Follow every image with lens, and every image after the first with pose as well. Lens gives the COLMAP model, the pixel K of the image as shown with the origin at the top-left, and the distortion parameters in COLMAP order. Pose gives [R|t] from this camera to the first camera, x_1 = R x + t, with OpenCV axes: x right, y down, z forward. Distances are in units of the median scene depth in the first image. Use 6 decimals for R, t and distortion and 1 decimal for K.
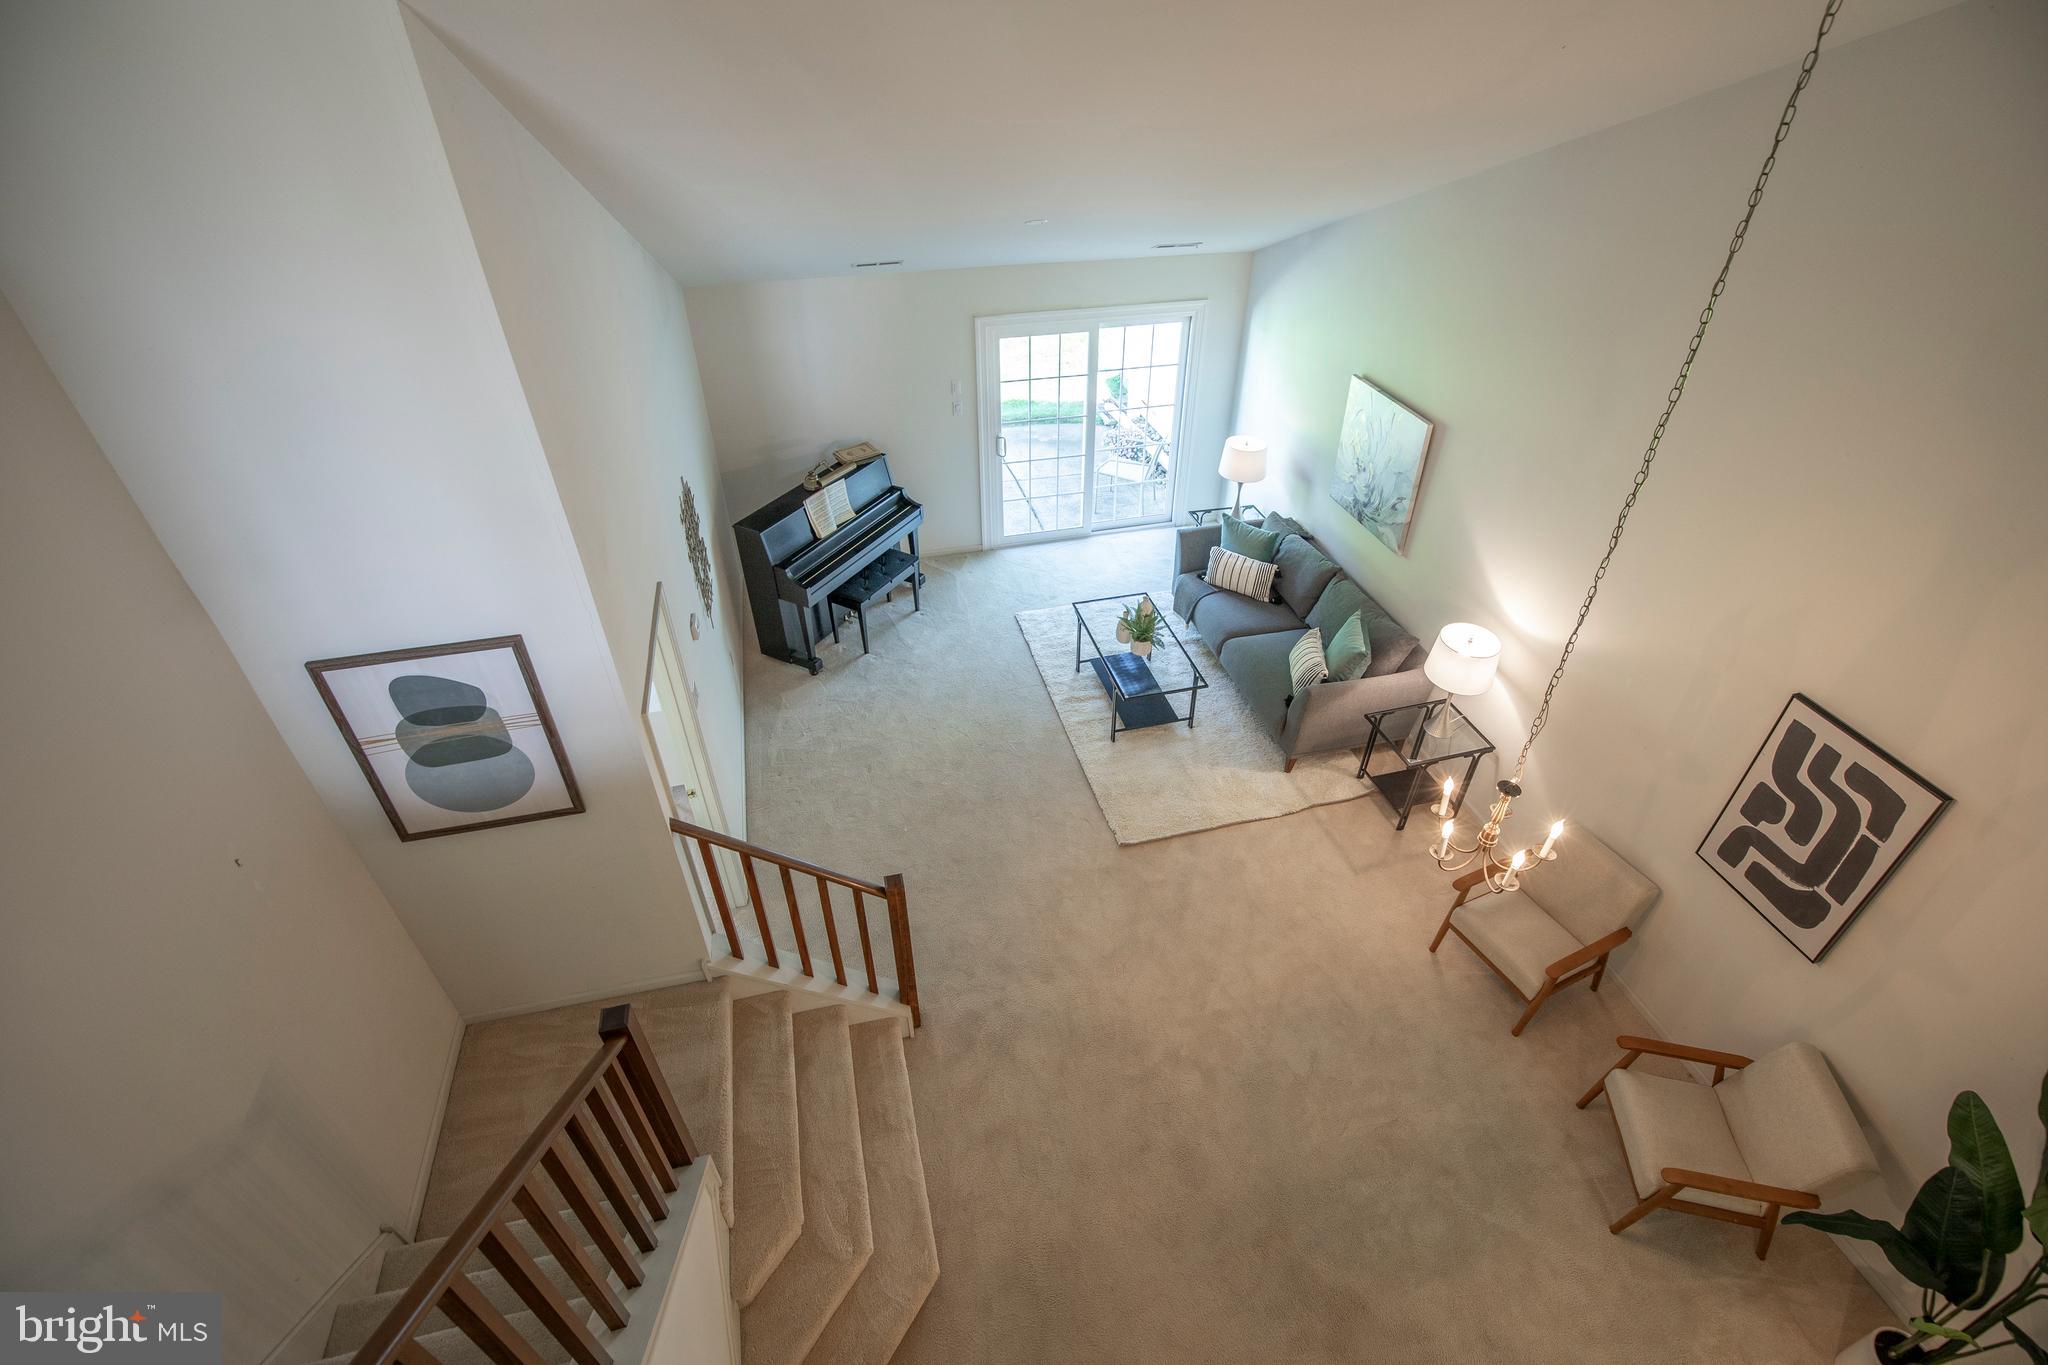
lens RADIAL K [[947.3, 0, 1031.1], [0, 947.3, 699.3], [0, 0, 1]] dist [-0.027130, 0.000842]
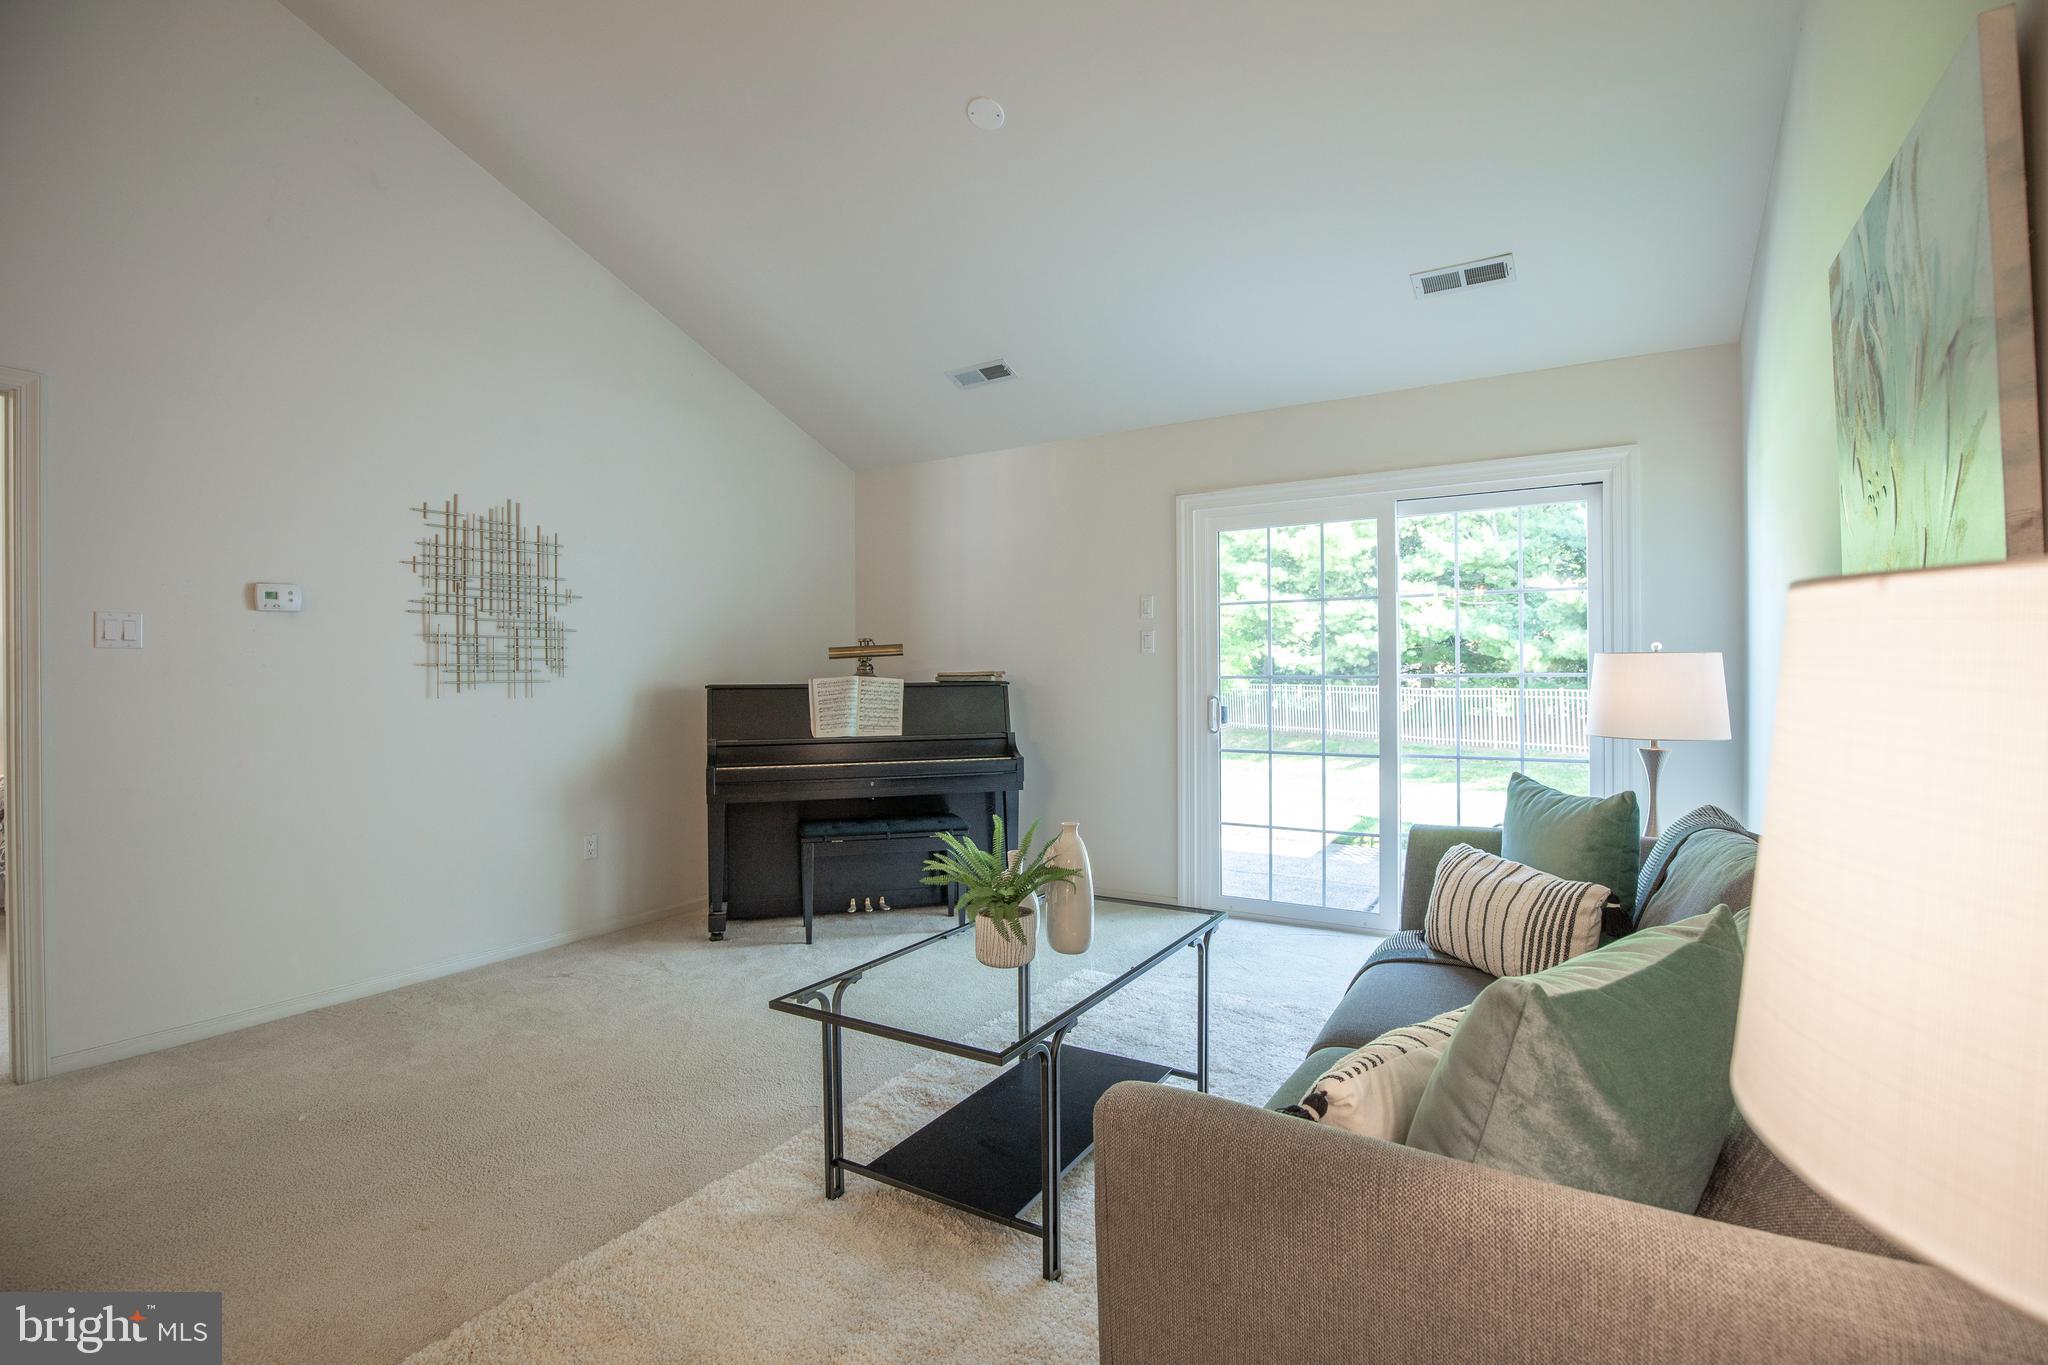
lens RADIAL K [[947.3, 0, 1029.9], [0, 947.3, 677.3], [0, 0, 1]] dist [-0.027130, 0.000842]
pose [[0.700617, 0.000147, -0.713537, 0.368428], [-0.440194, 0.787116, -0.432061, 0.013295], [0.561573, 0.616804, 0.551532, 0.750610]]
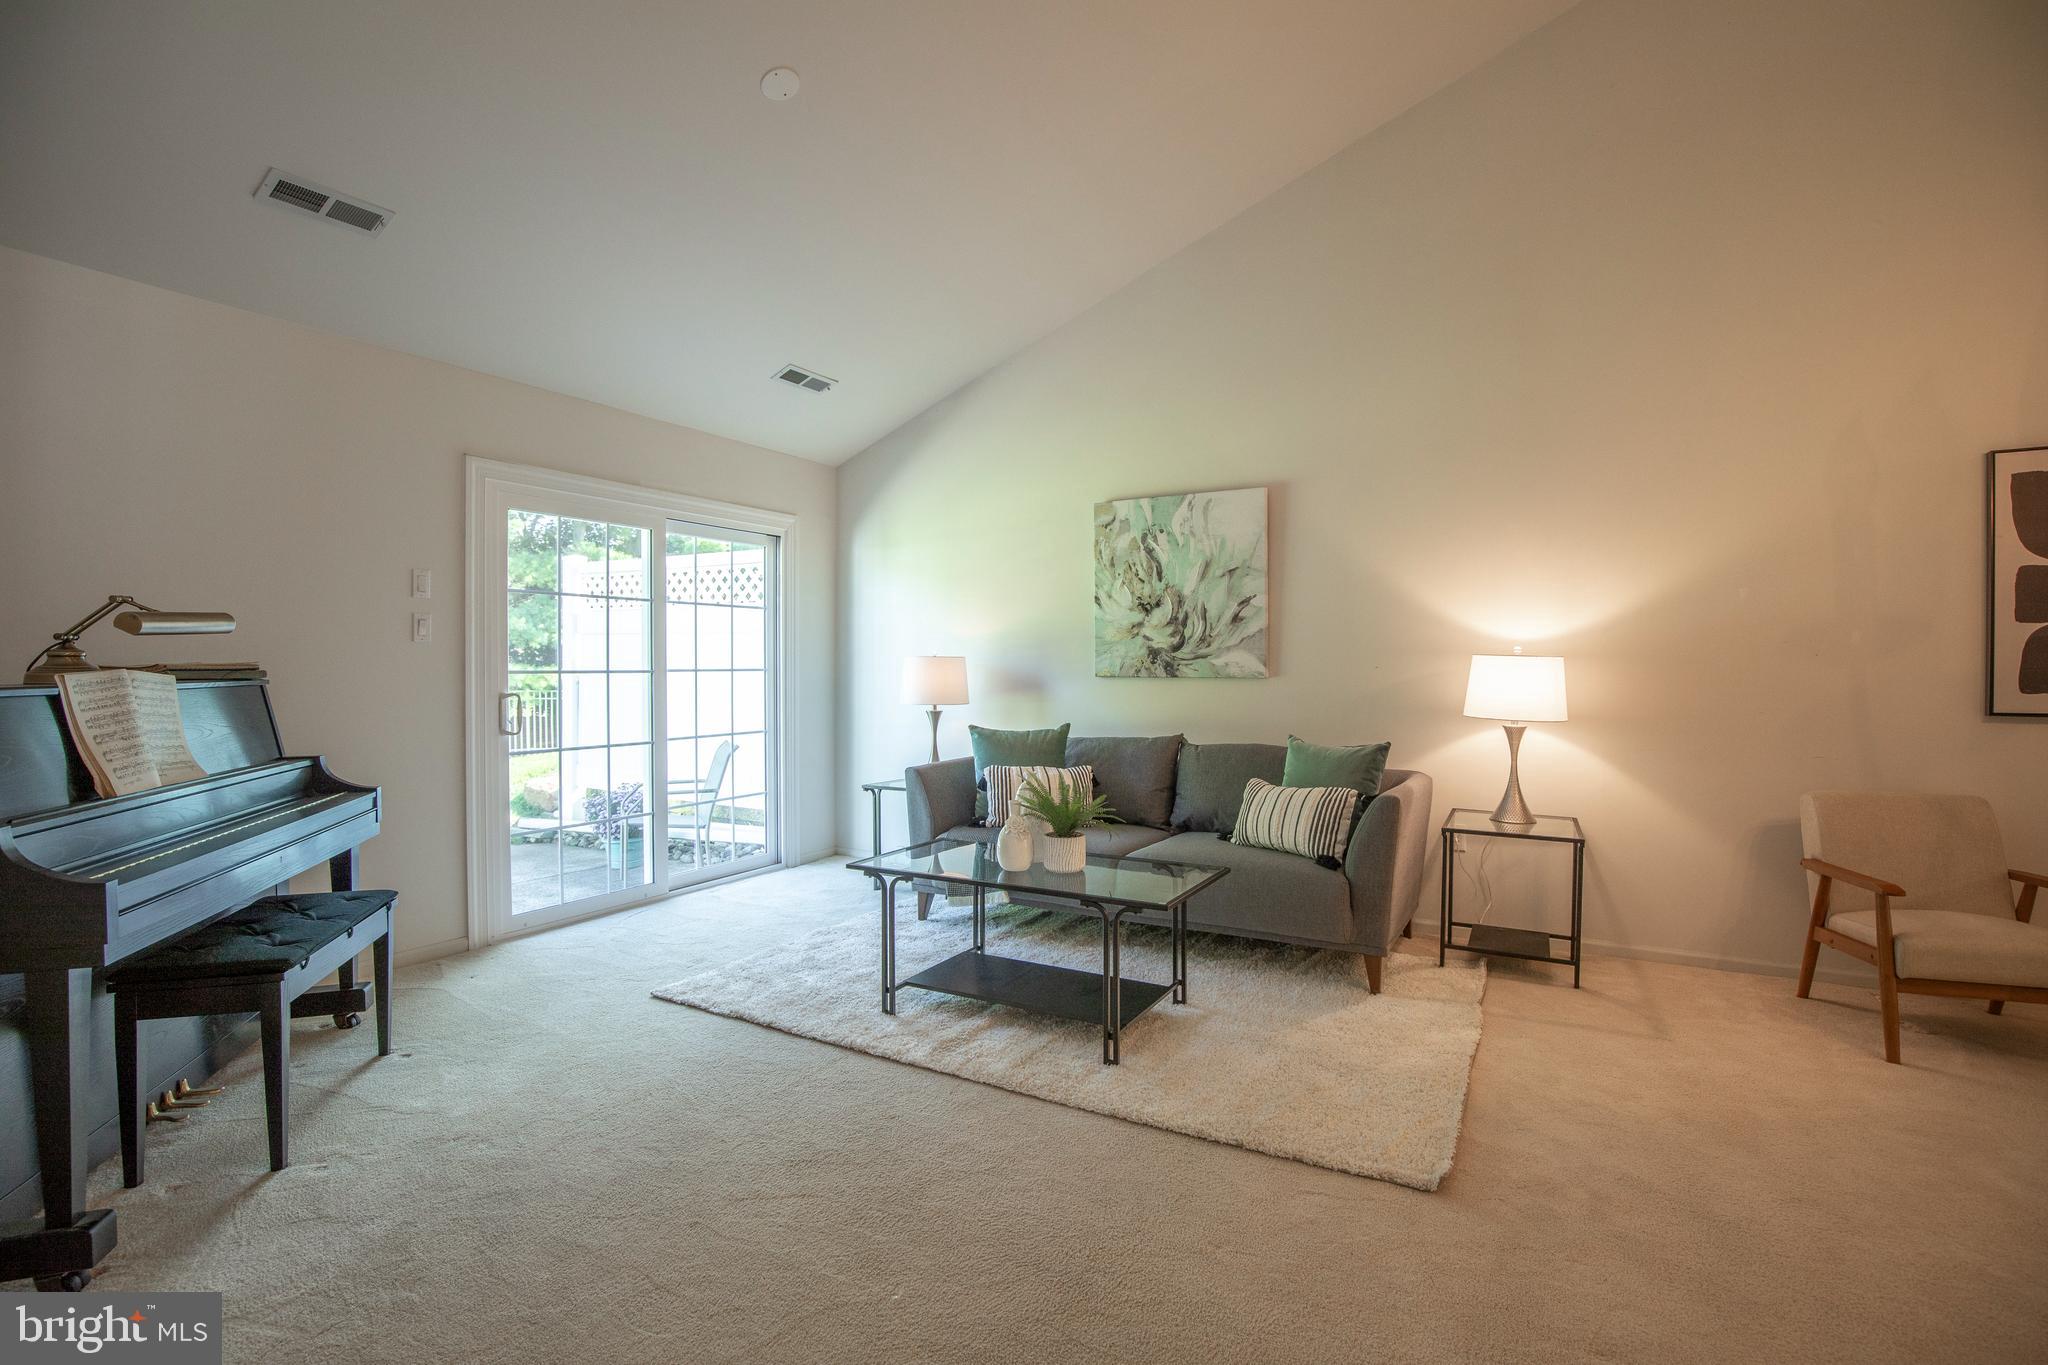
lens RADIAL K [[947.3, 0, 1032.9], [0, 947.3, 676.8], [0, 0, 1]] dist [-0.027130, 0.000842]
pose [[0.688736, -0.006483, 0.724983, -0.251444], [0.451091, 0.786671, -0.421504, 0.069747], [-0.567591, 0.617338, 0.544733, 0.682056]]
